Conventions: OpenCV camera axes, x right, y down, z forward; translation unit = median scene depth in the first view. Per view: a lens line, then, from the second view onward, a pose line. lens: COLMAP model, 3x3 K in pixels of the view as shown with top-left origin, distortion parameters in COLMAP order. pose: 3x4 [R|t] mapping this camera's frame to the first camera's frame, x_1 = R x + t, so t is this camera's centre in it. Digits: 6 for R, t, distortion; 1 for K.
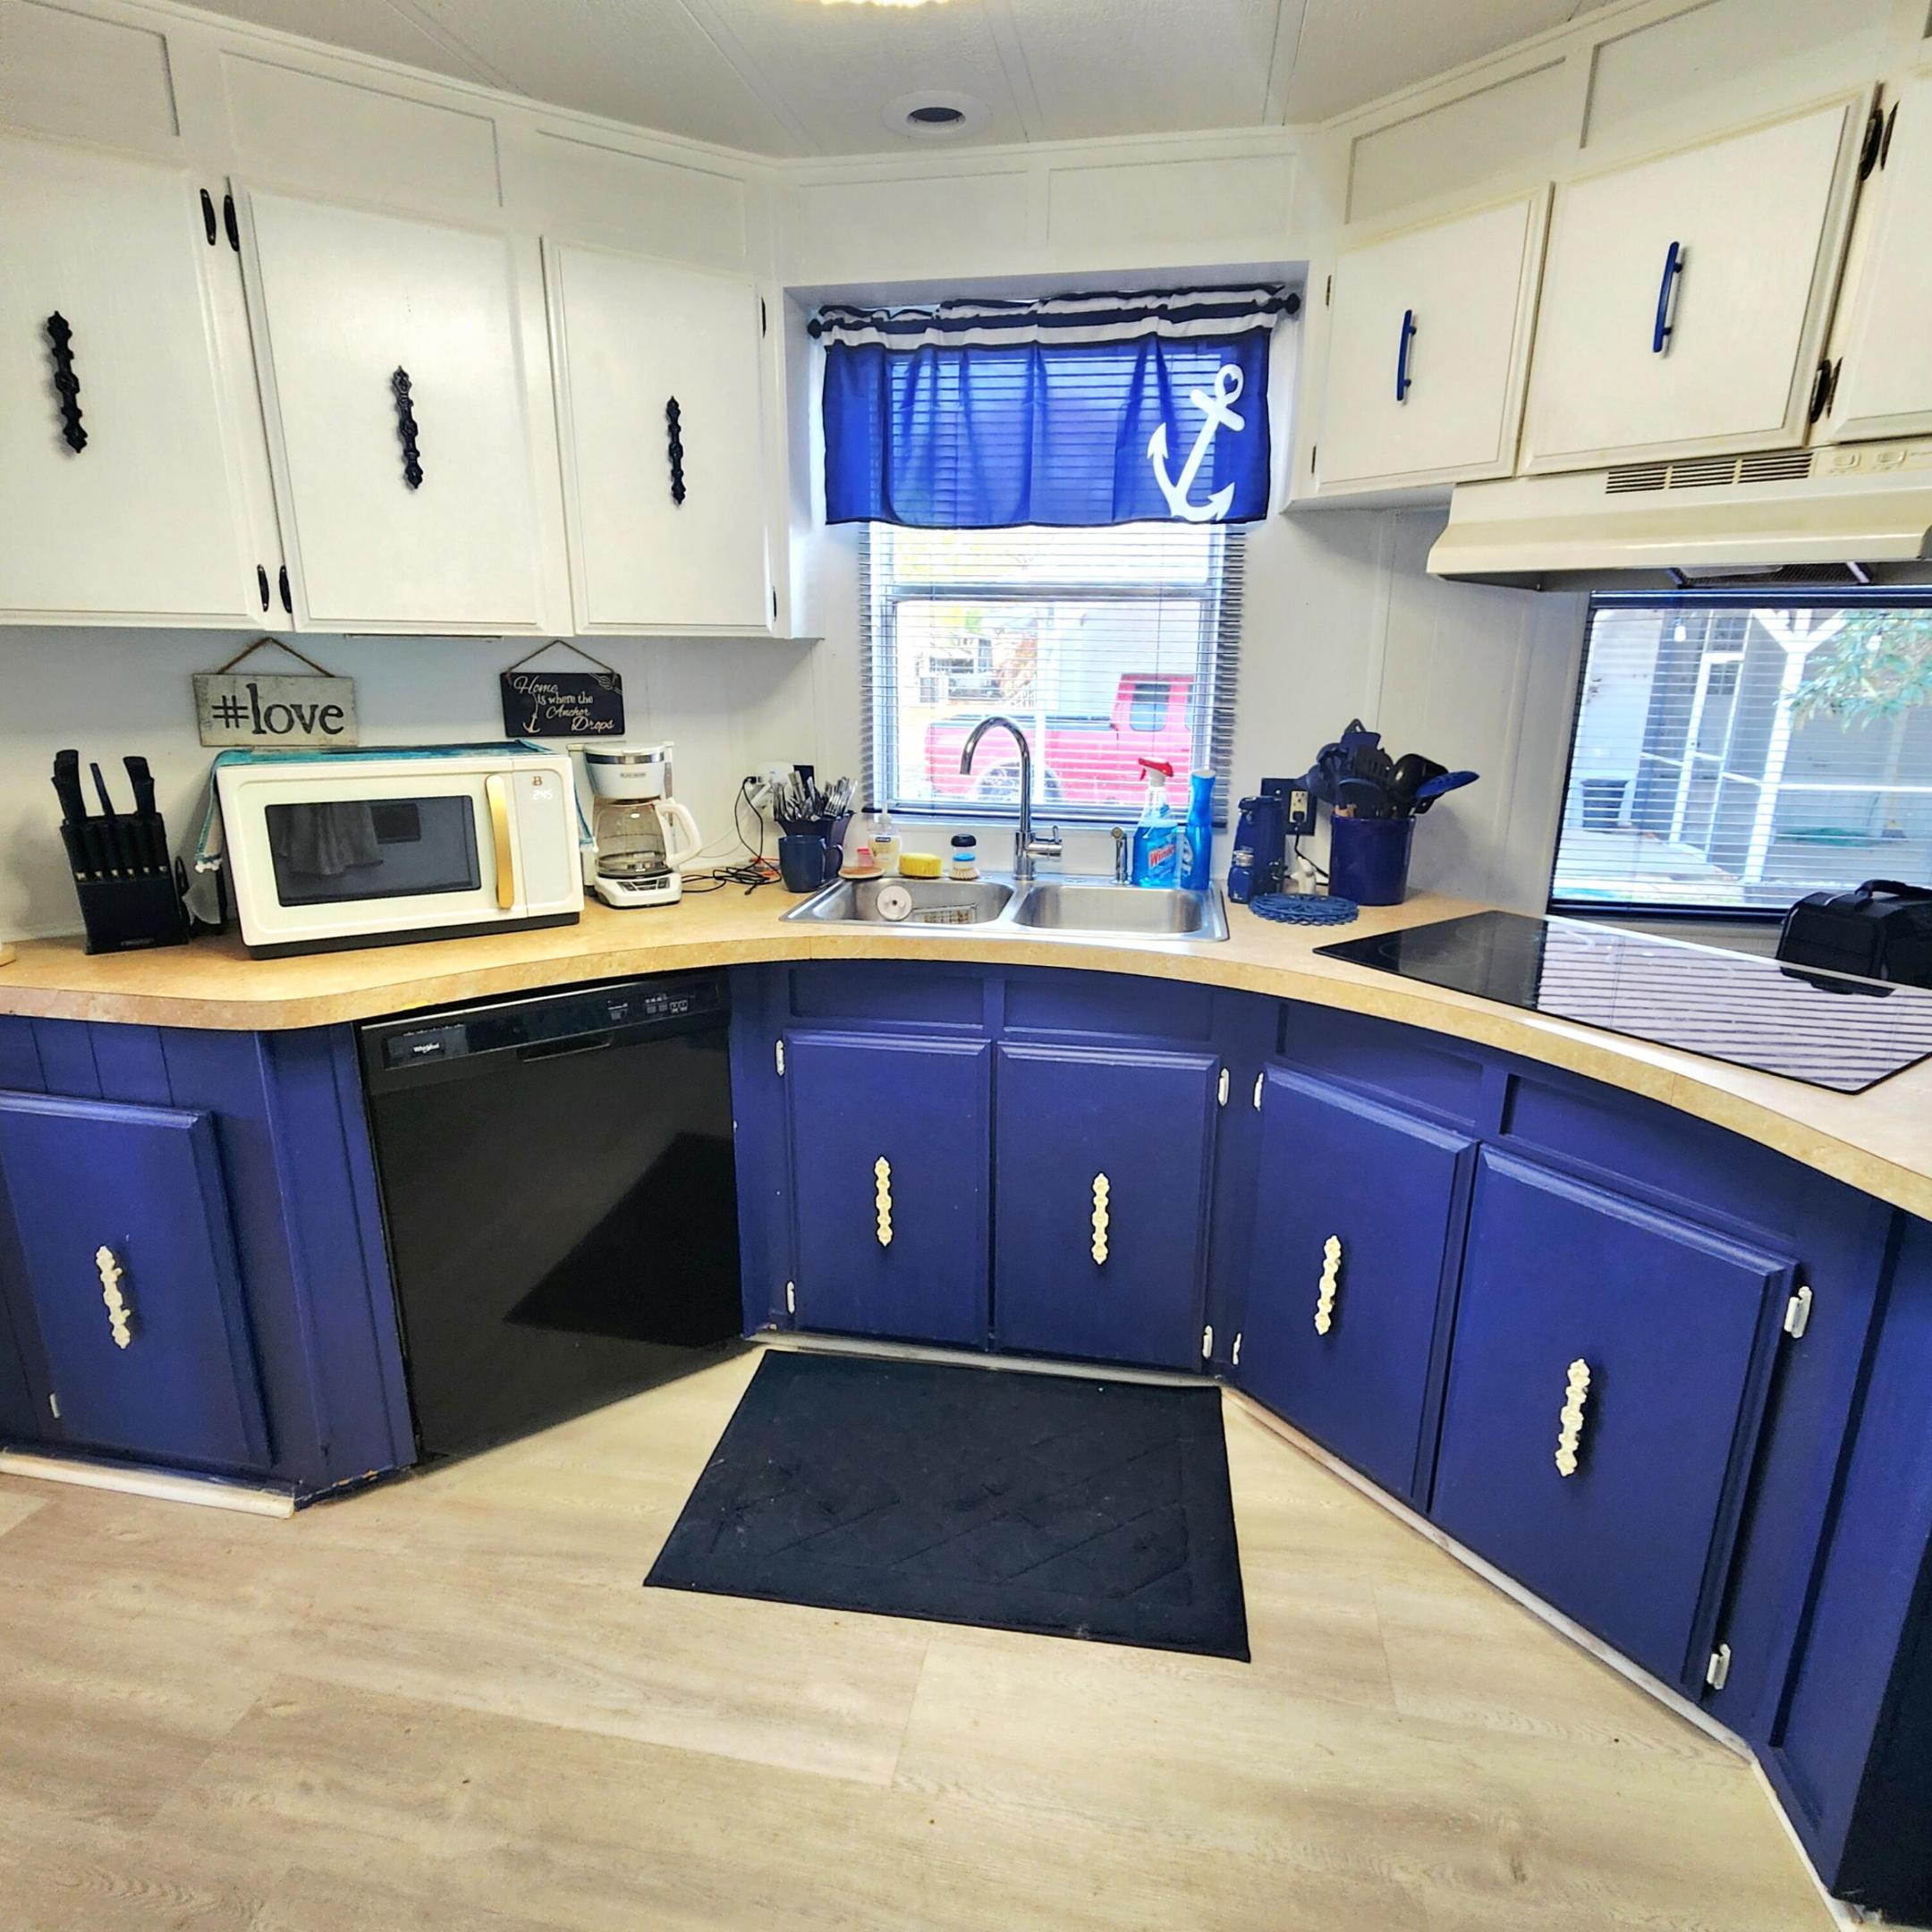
lens RADIAL K [[1090.4, 0, 948.0], [0, 1090.4, 970.6], [0, 0, 1]] dist [0.007430, -0.002386]
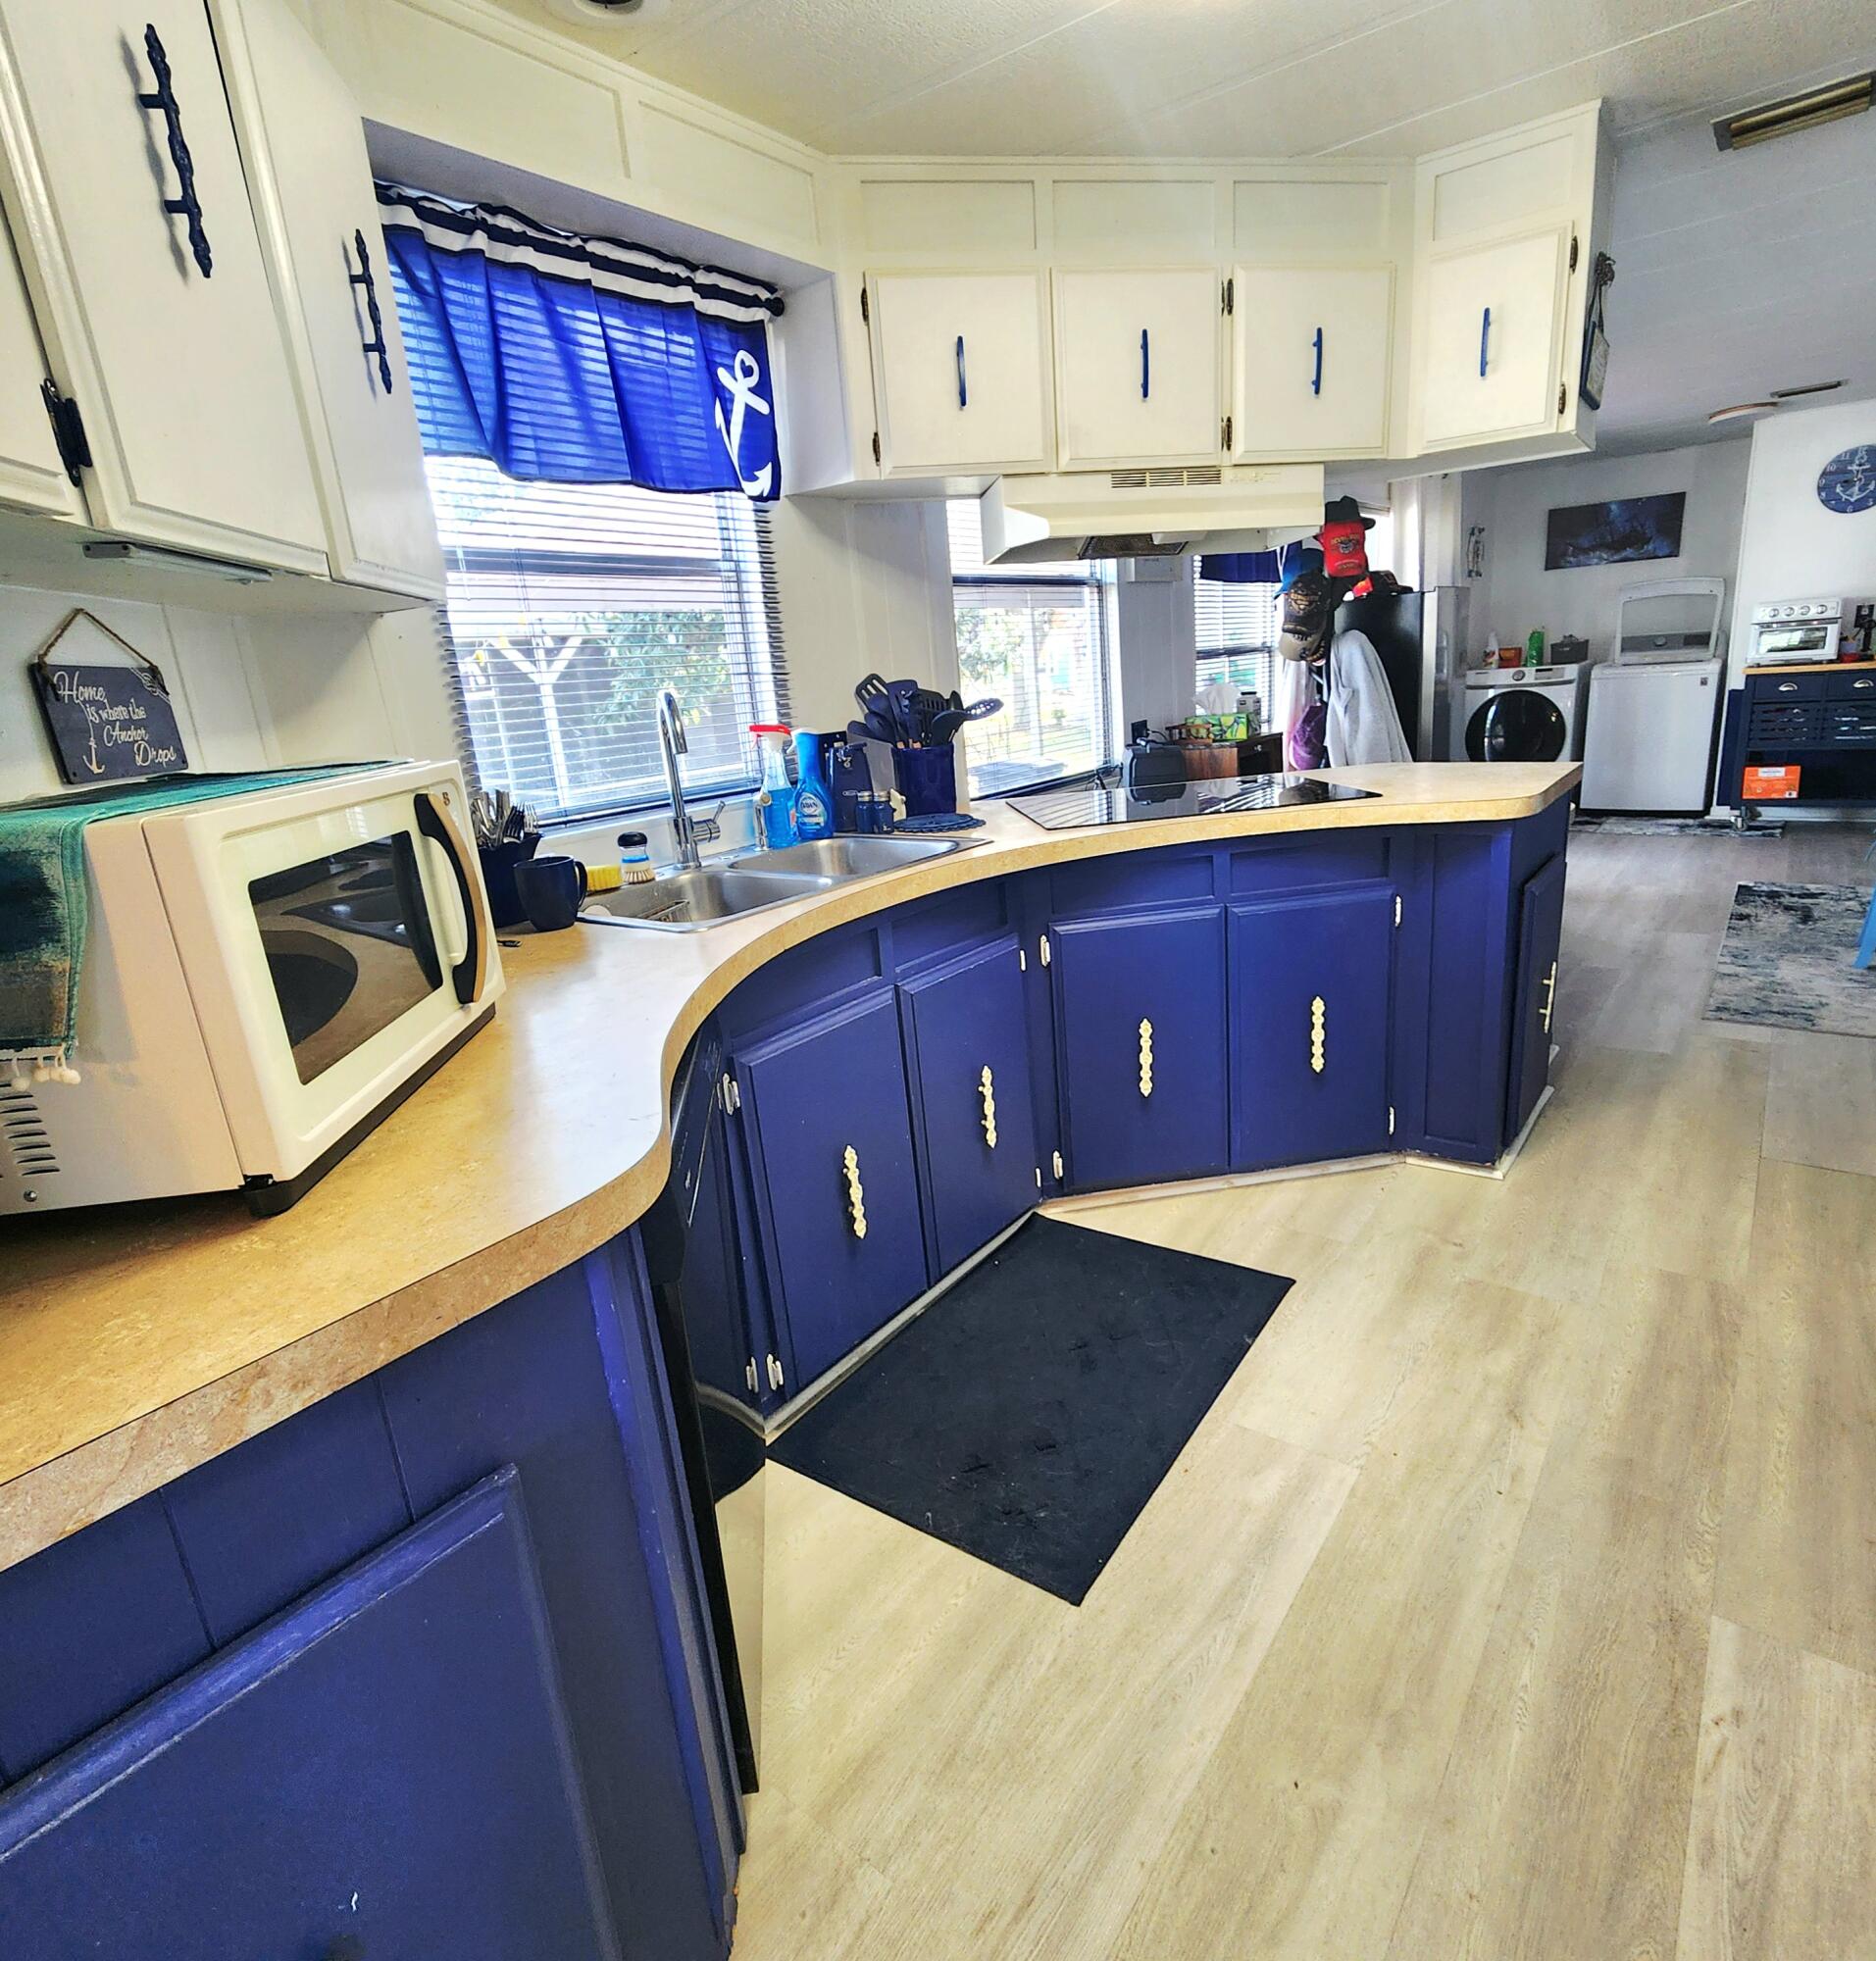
lens RADIAL K [[1056.4, 0, 951.8], [0, 1056.4, 981.2], [0, 0, 1]] dist [0.005387, -0.002617]
pose [[0.460294, -0.294870, 0.837366, -0.715054], [0.324495, 0.933842, 0.150471, -0.065435], [-0.826337, 0.202460, 0.525526, 0.414932]]
